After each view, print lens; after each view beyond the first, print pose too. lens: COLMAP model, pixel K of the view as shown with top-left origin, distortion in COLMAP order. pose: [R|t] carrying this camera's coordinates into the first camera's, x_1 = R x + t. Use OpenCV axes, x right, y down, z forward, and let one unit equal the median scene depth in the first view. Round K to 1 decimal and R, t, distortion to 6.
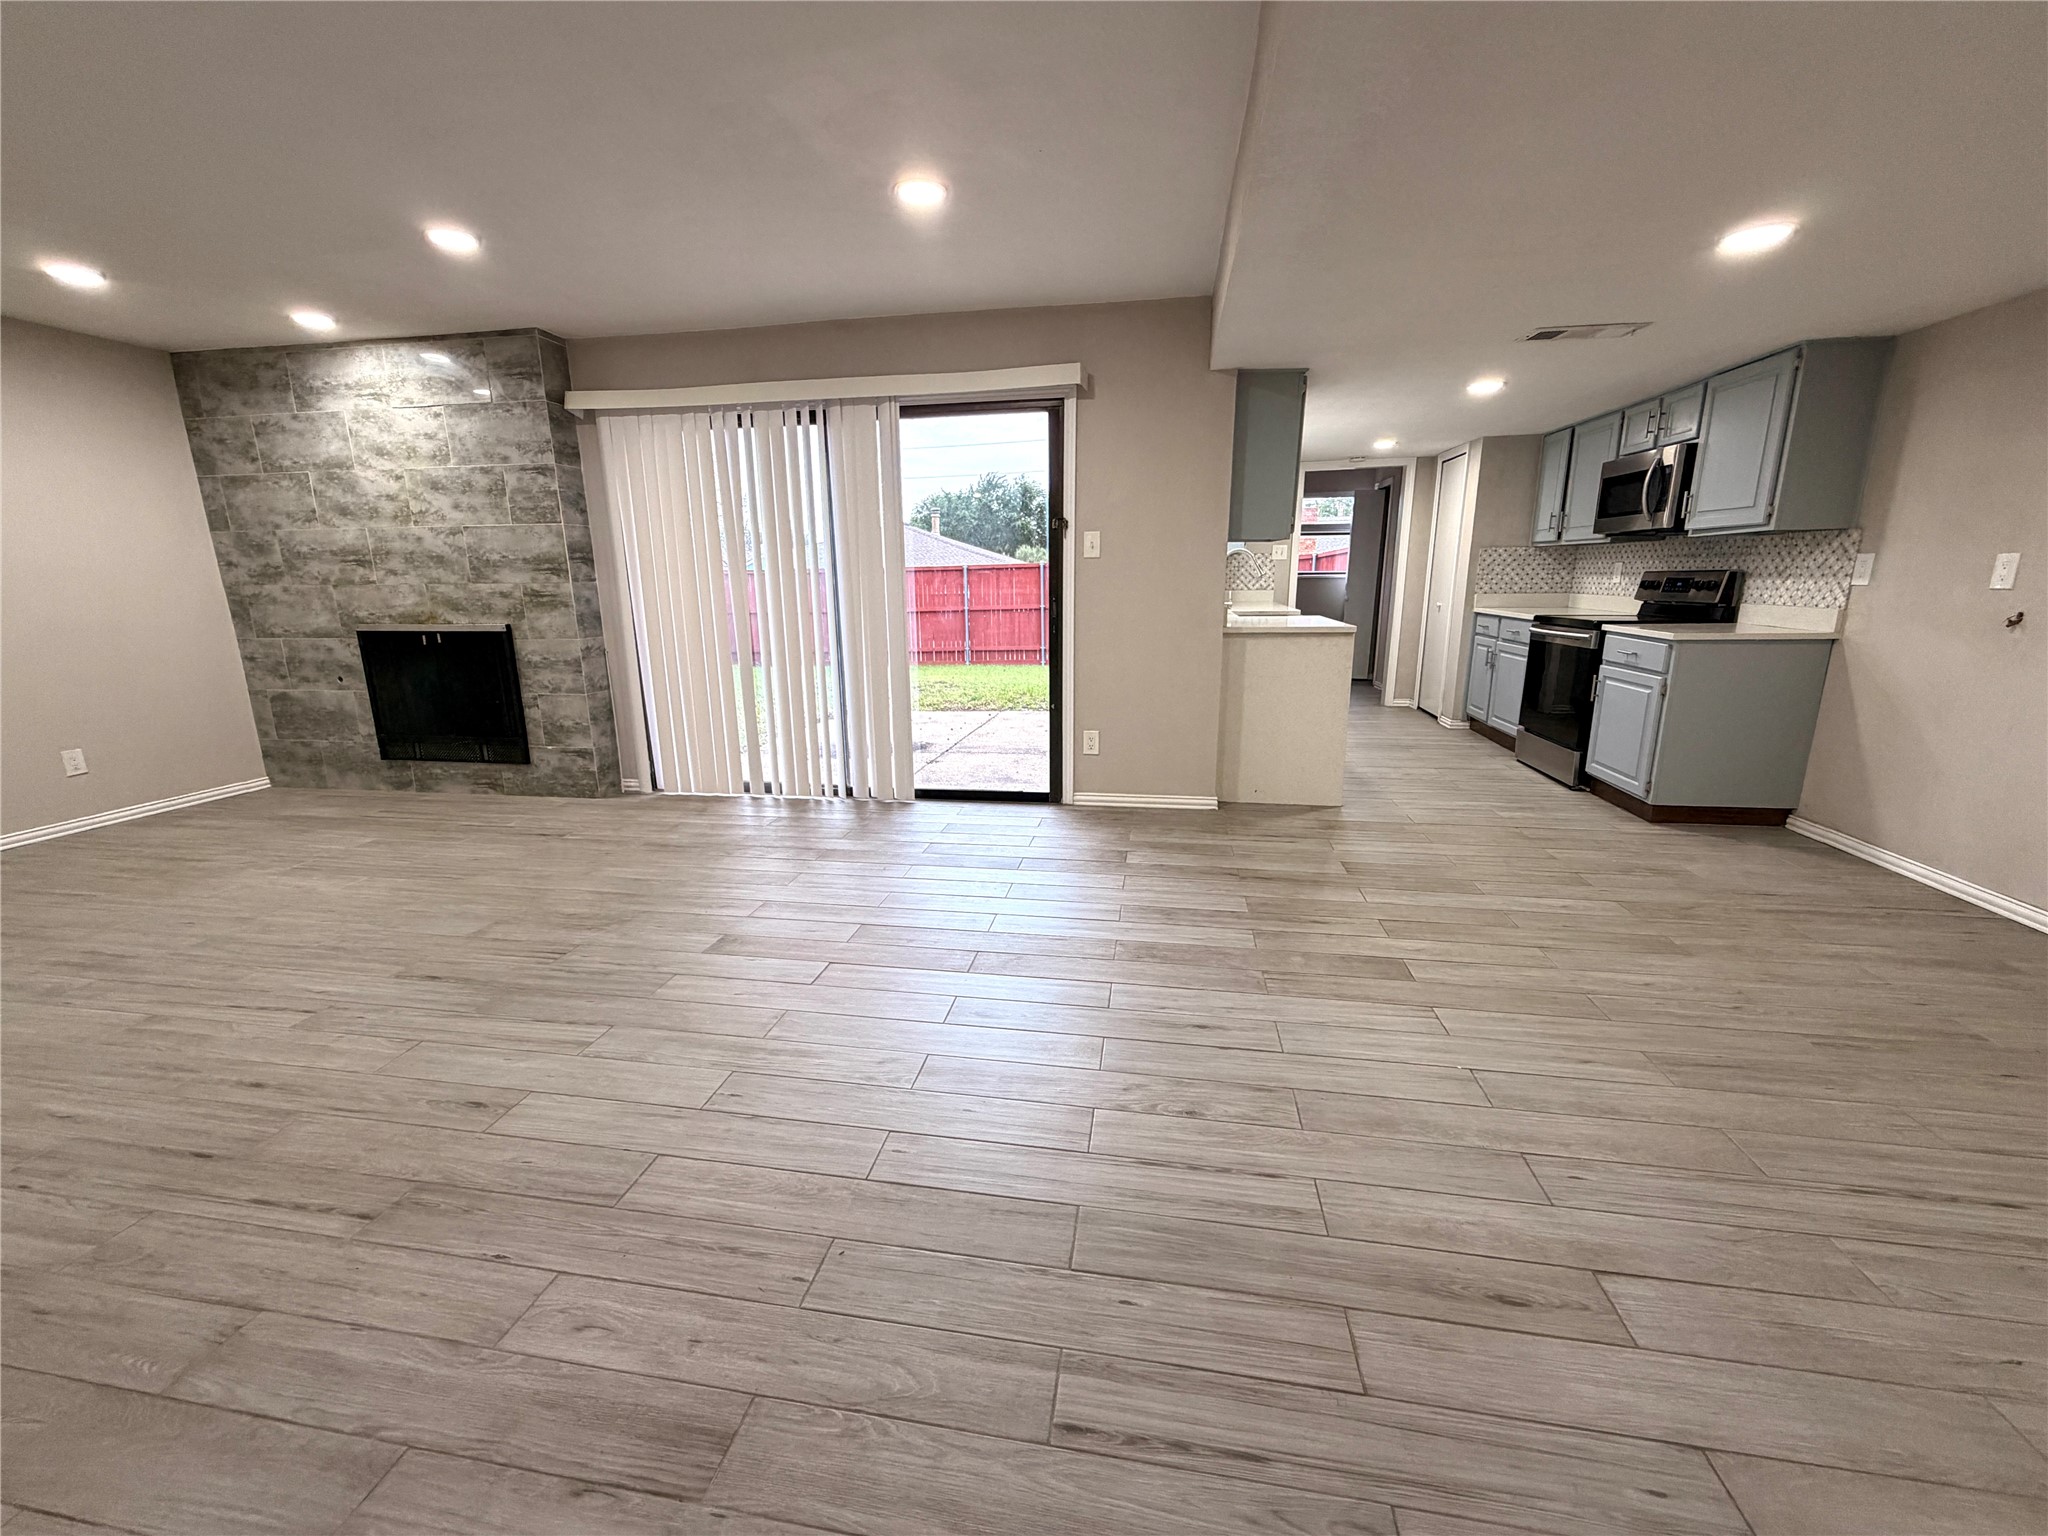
lens RADIAL K [[818.3, 0, 1017.4], [0, 818.3, 765.9], [0, 0, 1]] dist [0.000372, 0.000128]
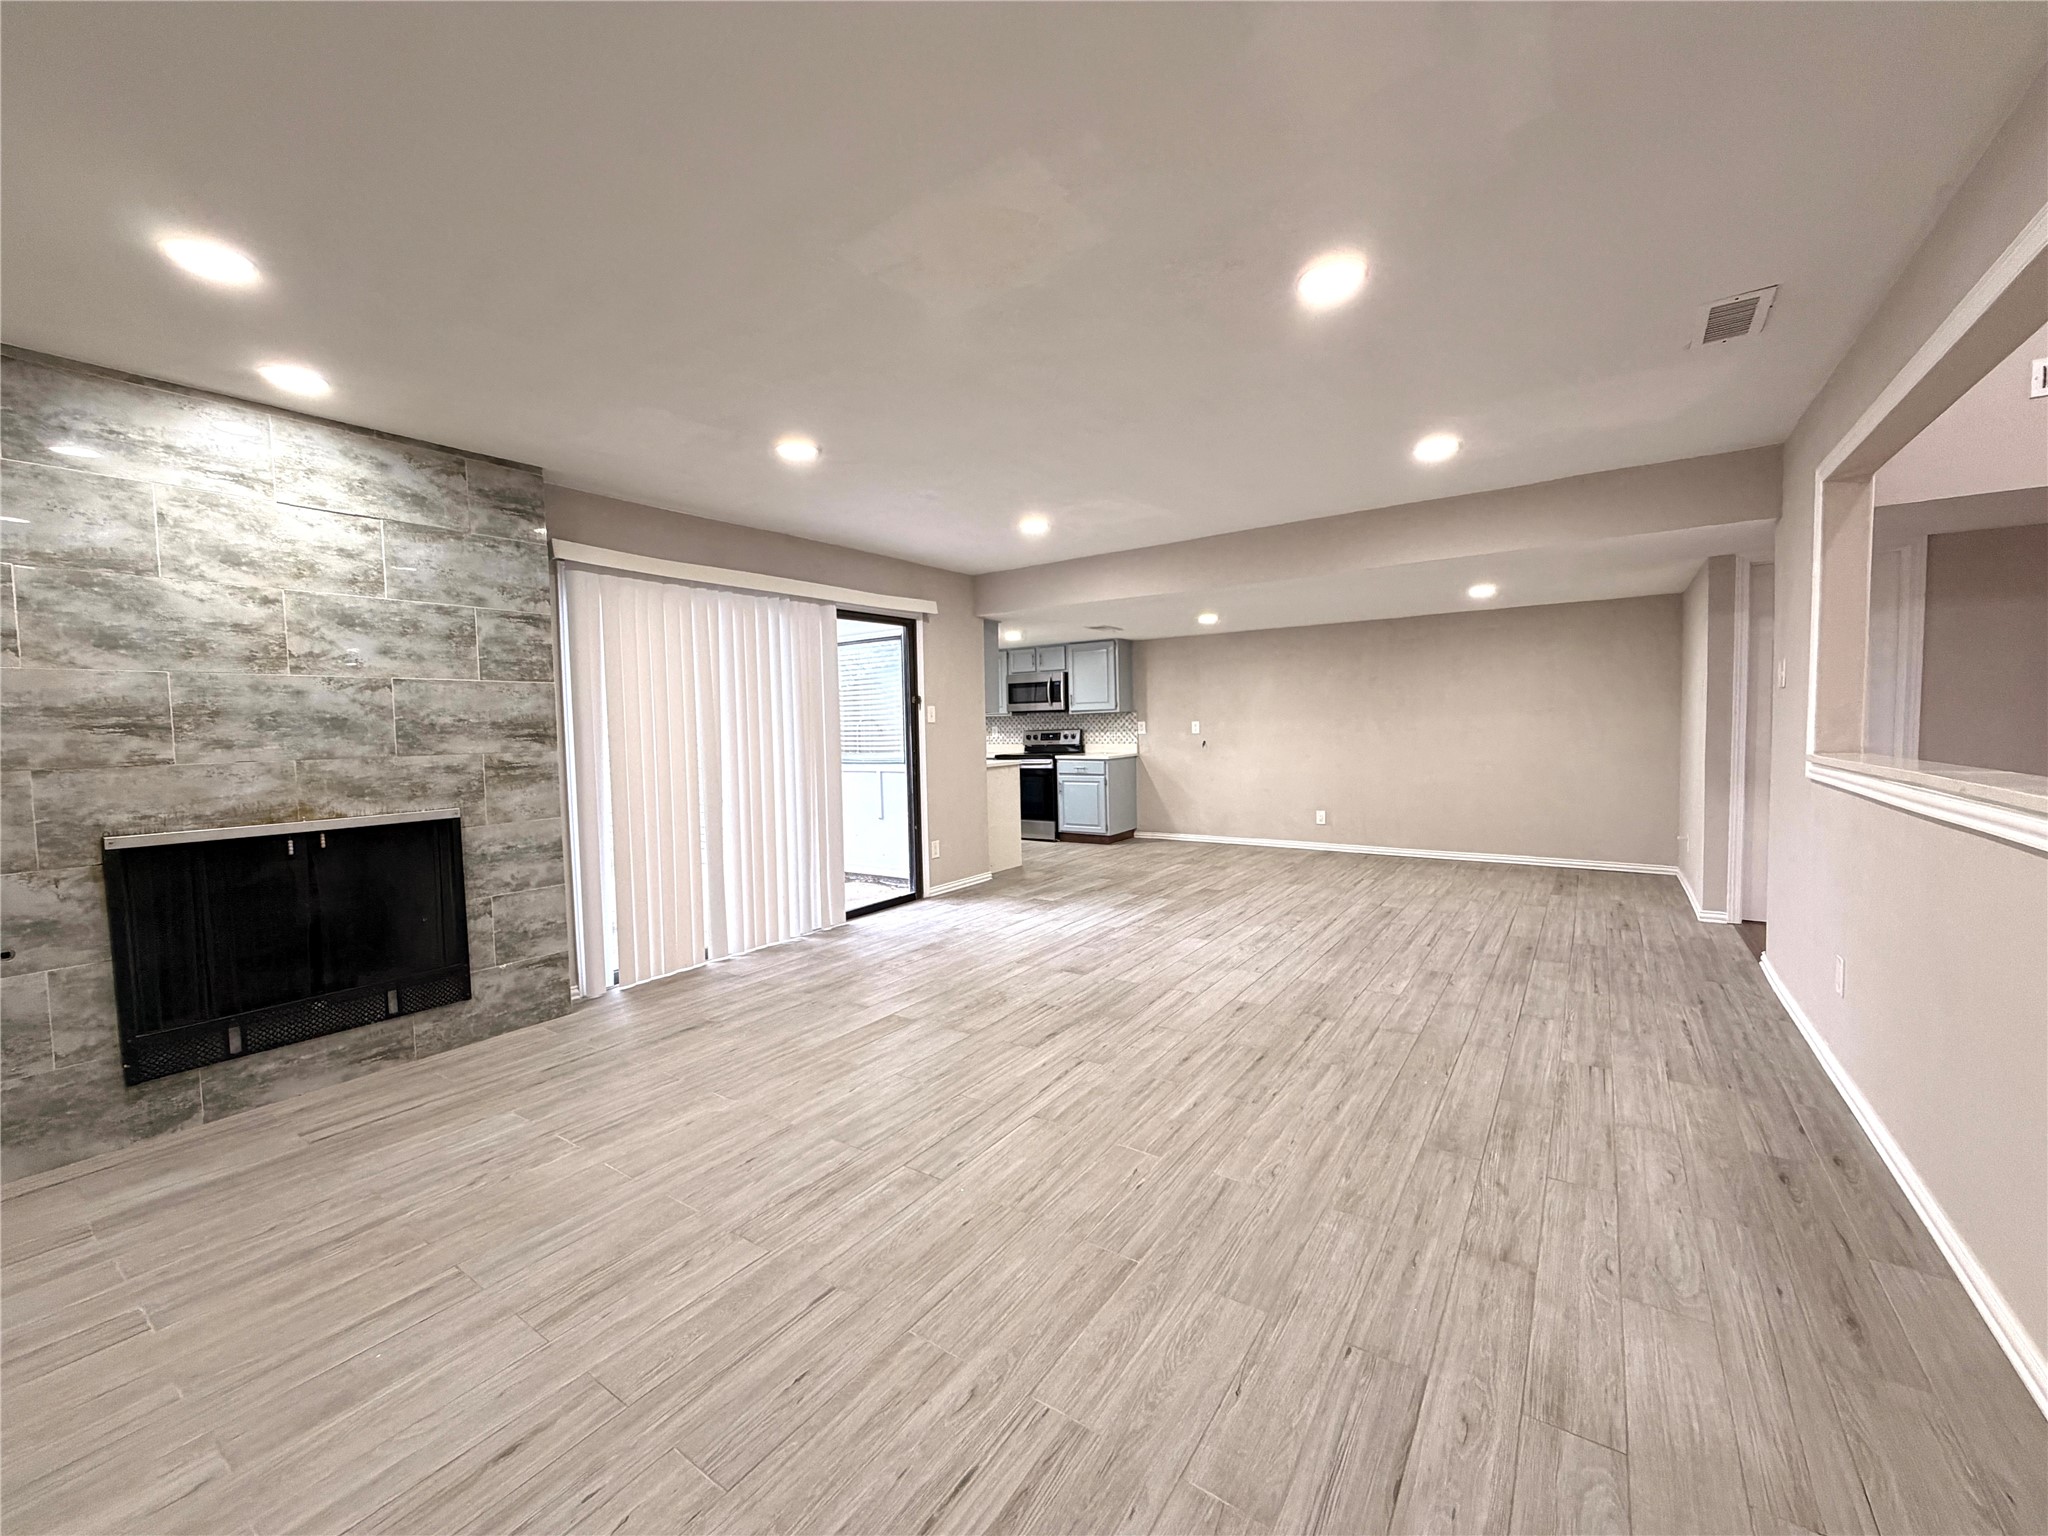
lens RADIAL K [[818.3, 0, 1019.8], [0, 818.3, 765.2], [0, 0, 1]] dist [0.000372, 0.000128]
pose [[0.424078, -0.044505, 0.904532, -1.129501], [0.226255, 0.972326, -0.058236, -0.054719], [-0.876907, 0.229352, 0.422411, 0.240608]]
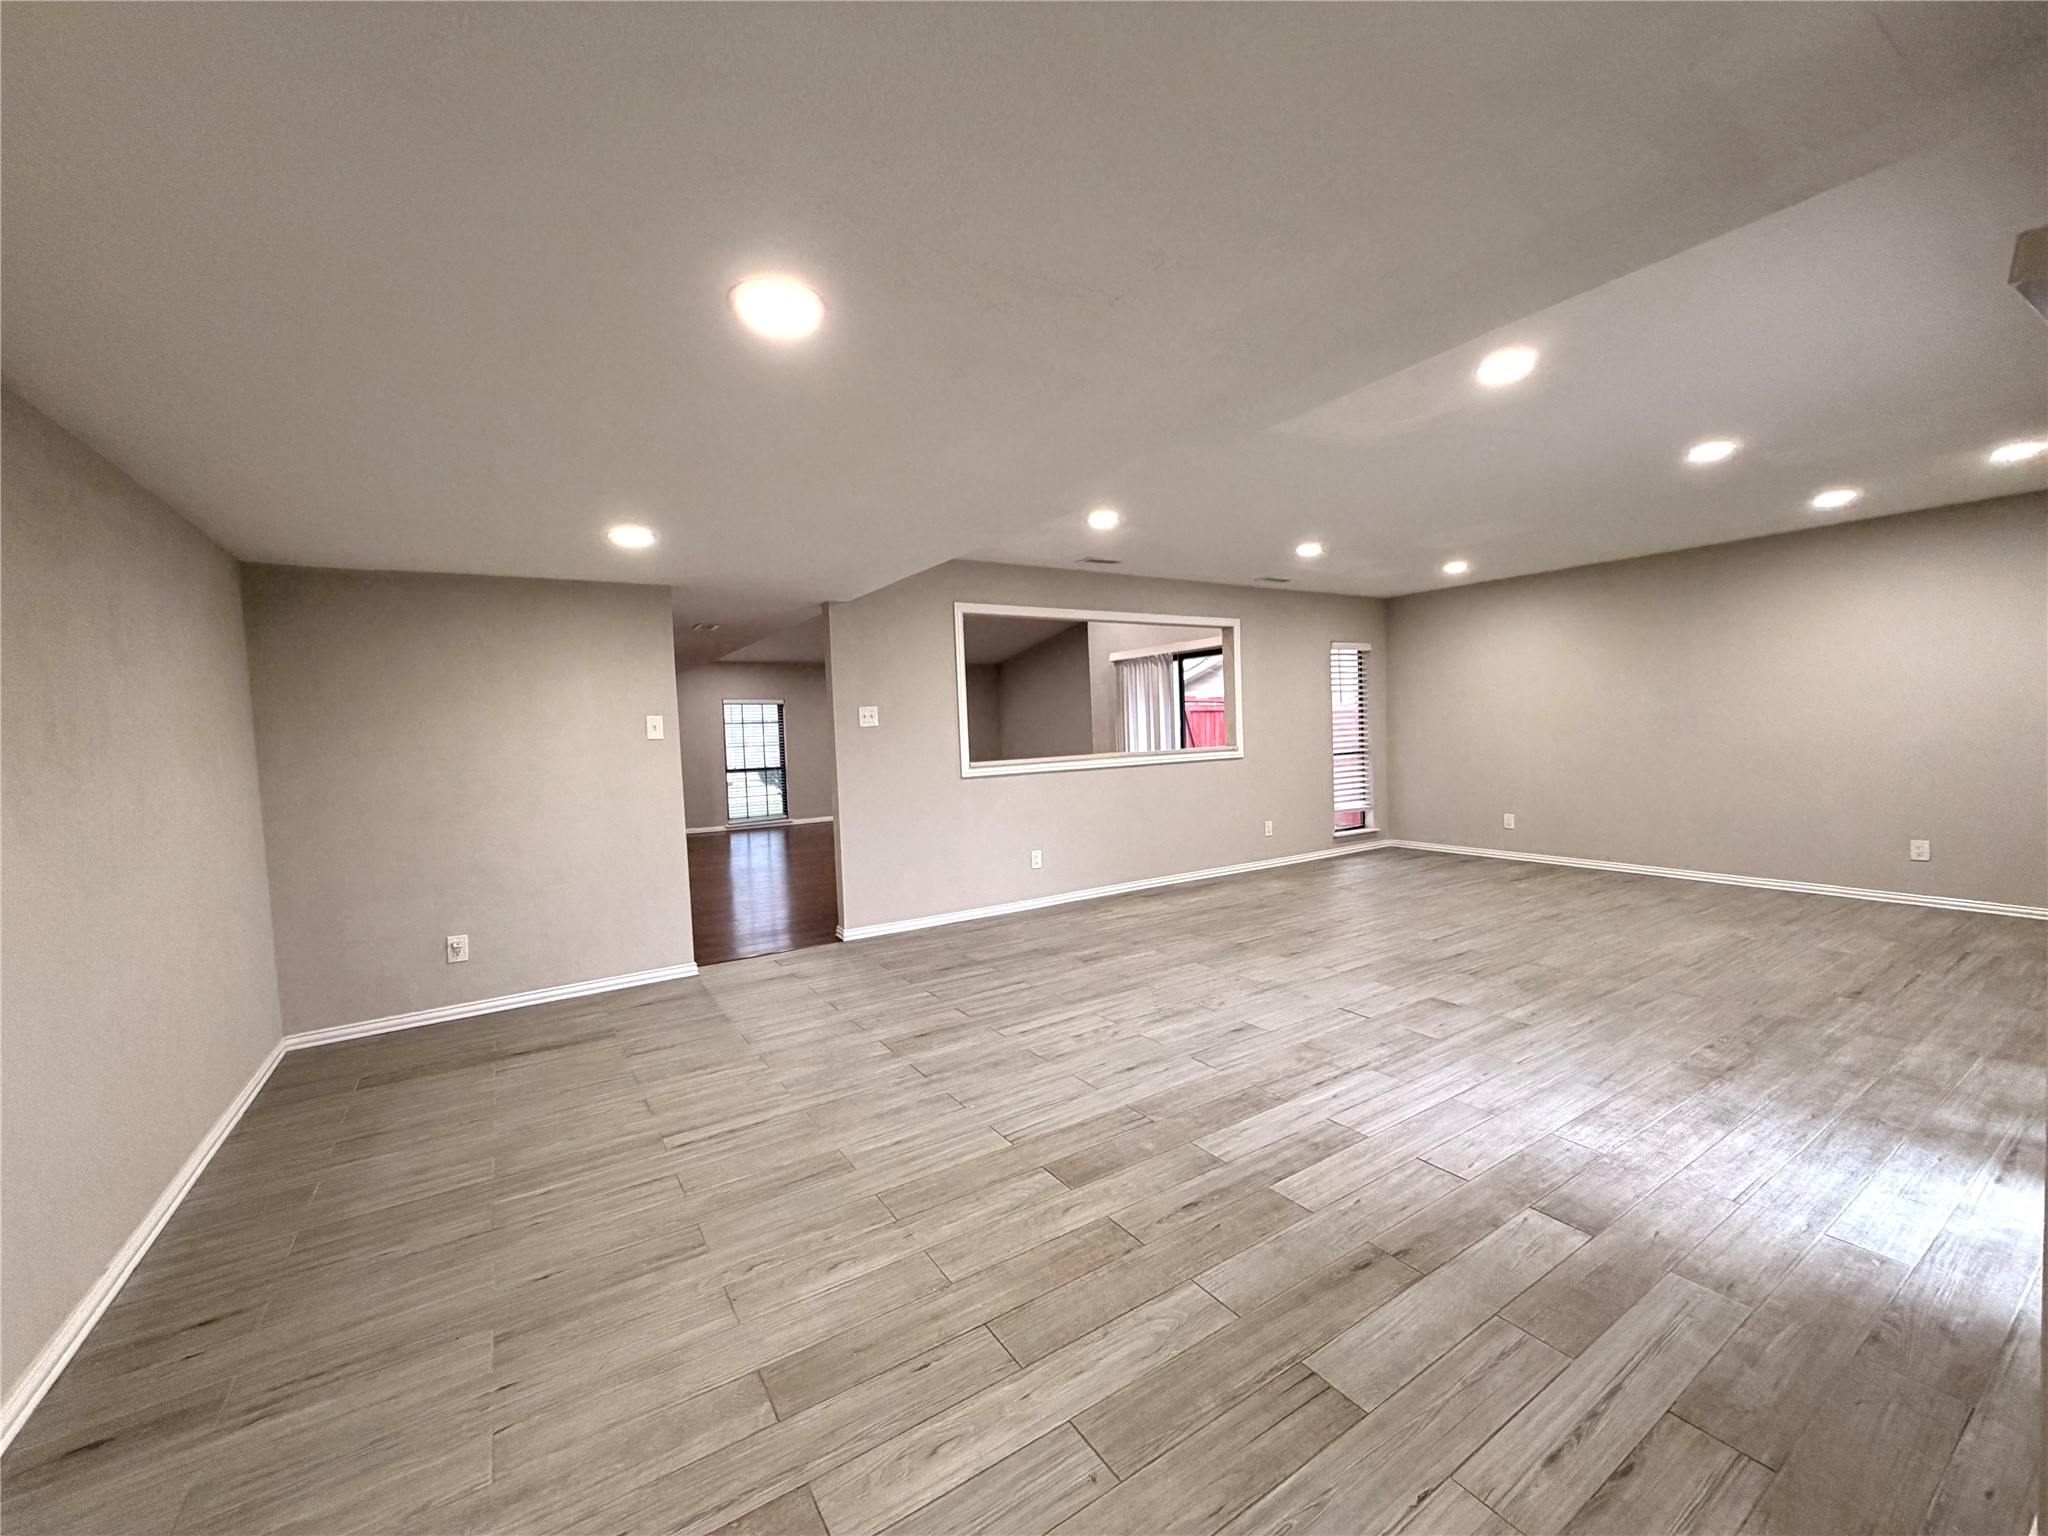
lens RADIAL K [[818.3, 0, 1019.2], [0, 818.3, 766.6], [0, 0, 1]] dist [0.000372, 0.000128]
pose [[-0.735712, 0.067367, -0.673936, 0.653597], [-0.112744, 0.968977, 0.219938, -0.236719], [0.667845, 0.237793, -0.705293, 0.898332]]
